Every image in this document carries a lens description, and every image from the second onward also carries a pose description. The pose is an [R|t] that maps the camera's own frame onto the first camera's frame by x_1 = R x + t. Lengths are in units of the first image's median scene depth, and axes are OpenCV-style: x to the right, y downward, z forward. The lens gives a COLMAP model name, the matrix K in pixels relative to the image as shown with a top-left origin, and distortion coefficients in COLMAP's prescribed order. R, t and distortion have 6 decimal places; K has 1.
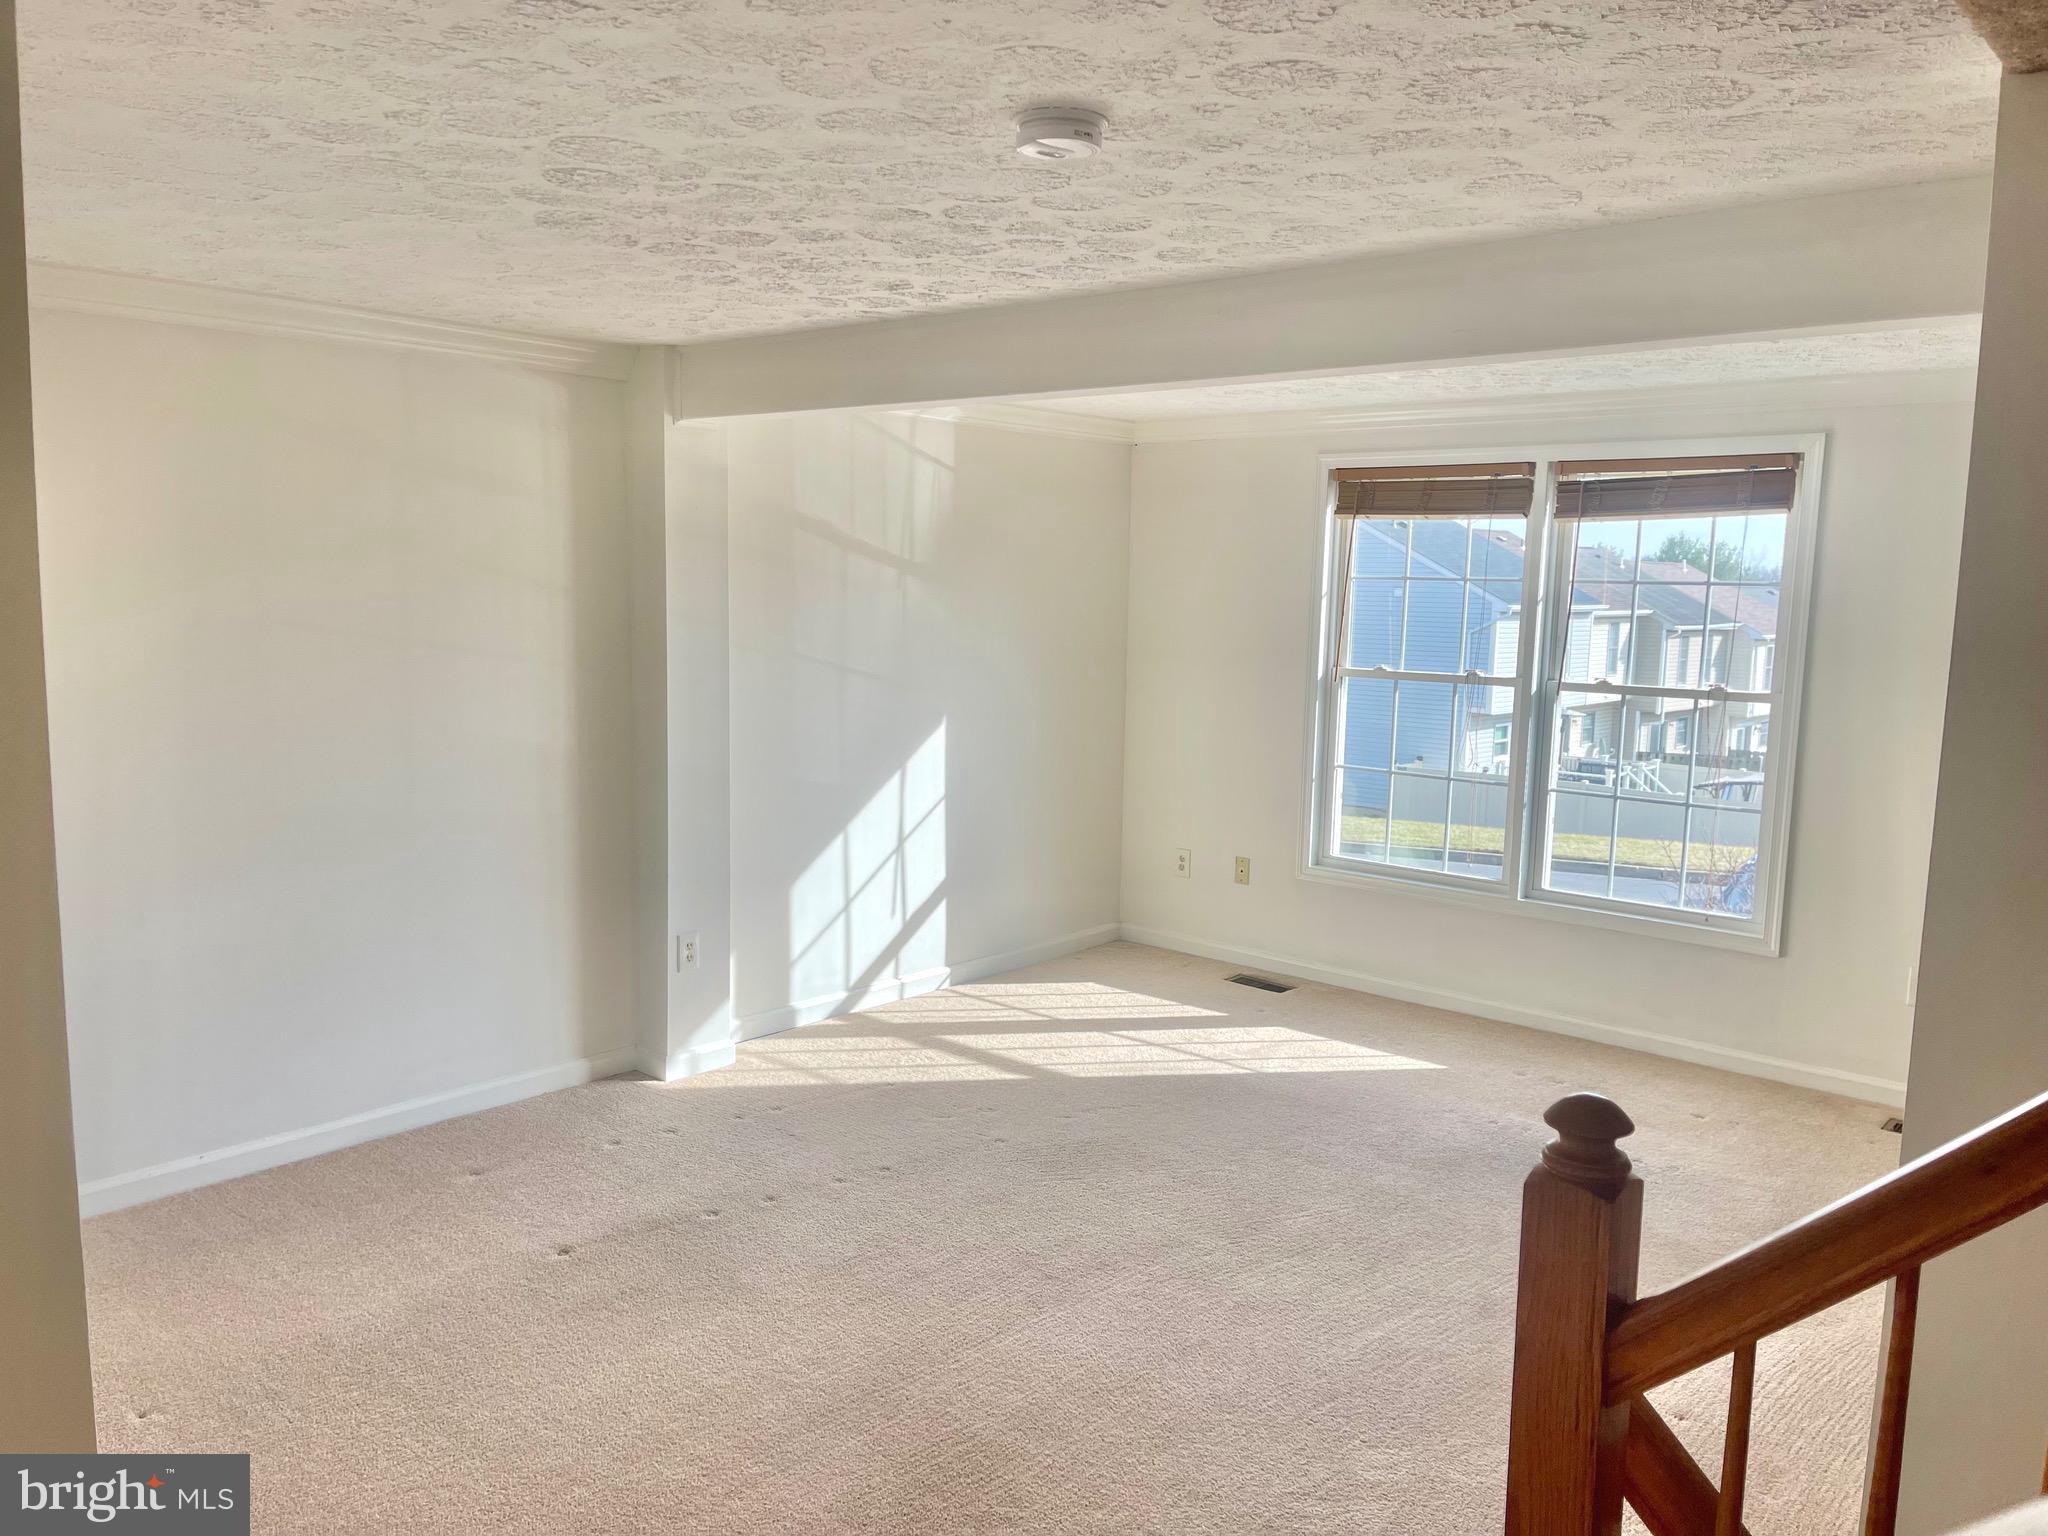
lens RADIAL K [[1499.6, 0, 1021.7], [0, 1499.6, 772.9], [0, 0, 1]] dist [0.003117, -0.000814]
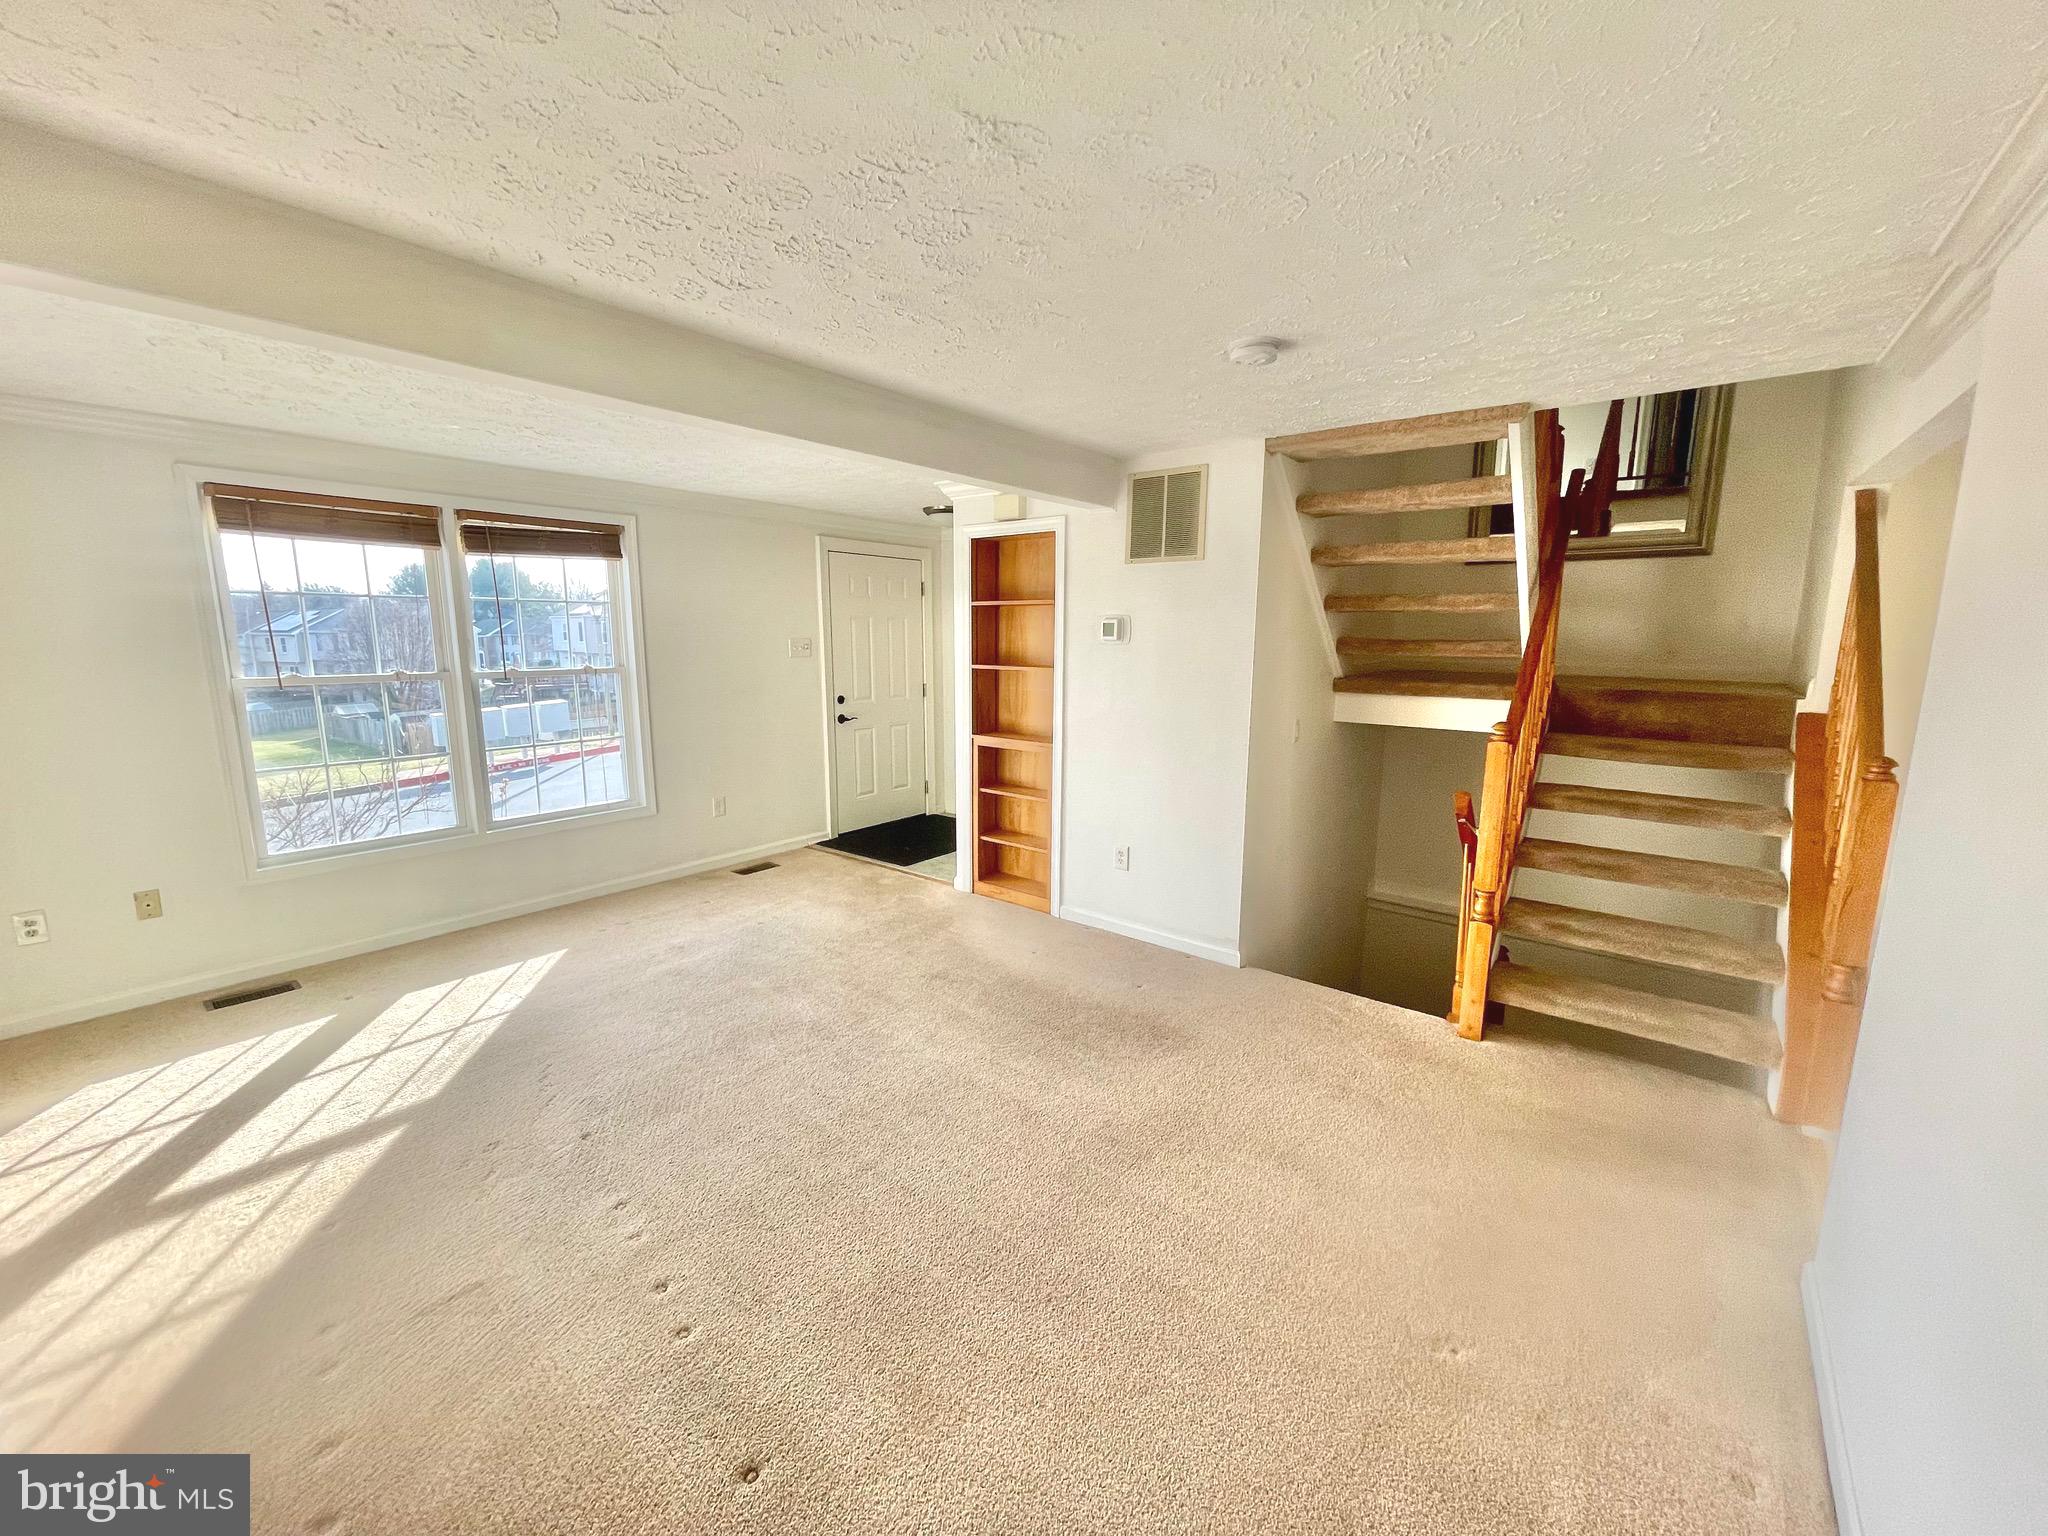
lens RADIAL K [[822.9, 0, 1025.5], [0, 822.9, 763.4], [0, 0, 1]] dist [0.000364, -0.000059]
pose [[-0.044899, -0.186427, 0.981442, -0.442279], [0.114257, 0.975028, 0.190436, -0.068223], [-0.992436, 0.120687, -0.022477, 0.547083]]
